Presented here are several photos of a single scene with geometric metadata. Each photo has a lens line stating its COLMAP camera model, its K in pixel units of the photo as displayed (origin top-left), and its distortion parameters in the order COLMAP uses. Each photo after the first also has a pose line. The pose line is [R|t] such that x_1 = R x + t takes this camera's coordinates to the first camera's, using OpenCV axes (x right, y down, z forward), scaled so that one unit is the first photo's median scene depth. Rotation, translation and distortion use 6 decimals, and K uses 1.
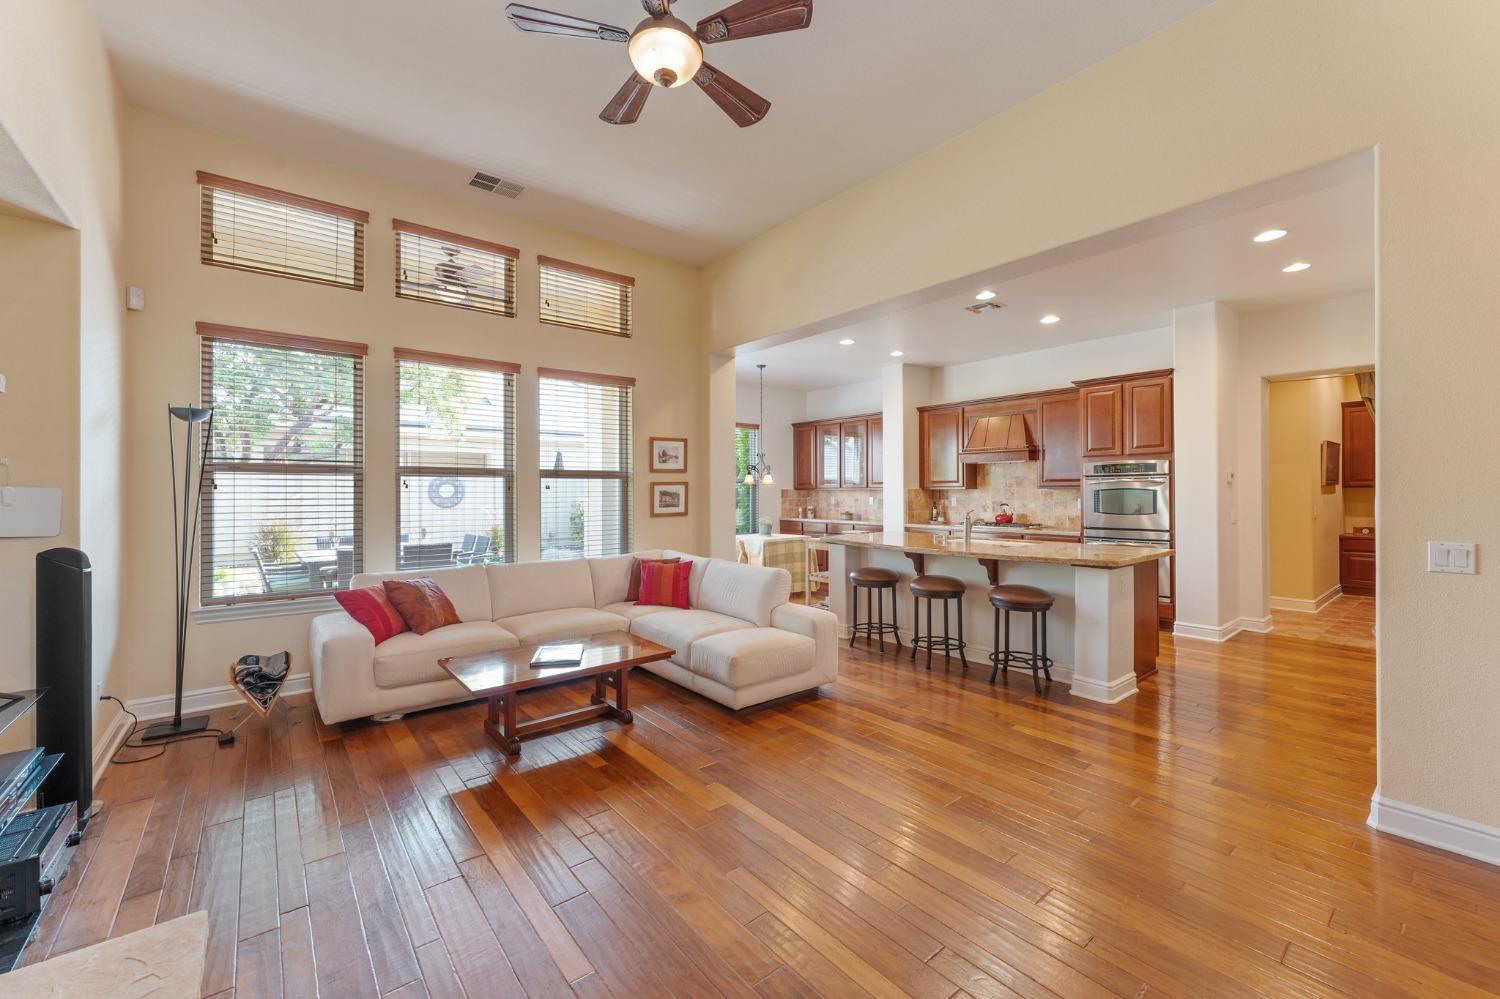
lens RADIAL K [[597.5, 0, 749.2], [0, 597.5, 496.3], [0, 0, 1]] dist [0.000524, 0.000137]
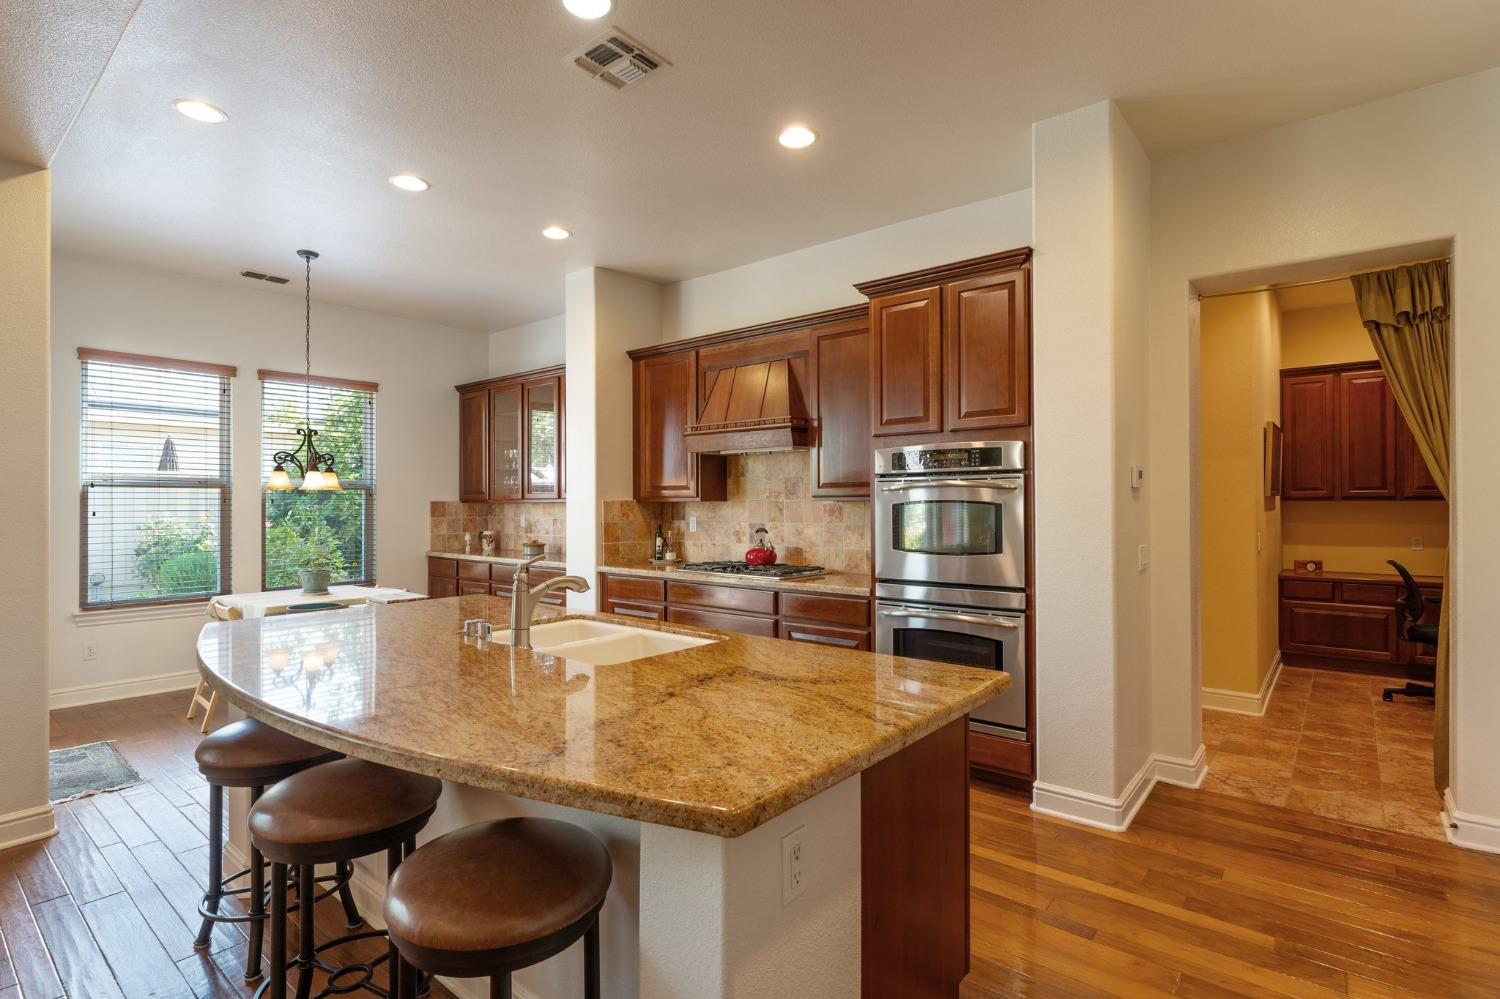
lens RADIAL K [[722.7, 0, 750.6], [0, 722.7, 512.3], [0, 0, 1]] dist [0.000965, 0.000062]
pose [[0.979991, -0.001479, 0.199035, 0.304563], [0.000839, 0.999994, 0.003301, -0.004687], [-0.199039, -0.003068, 0.979987, 0.389459]]
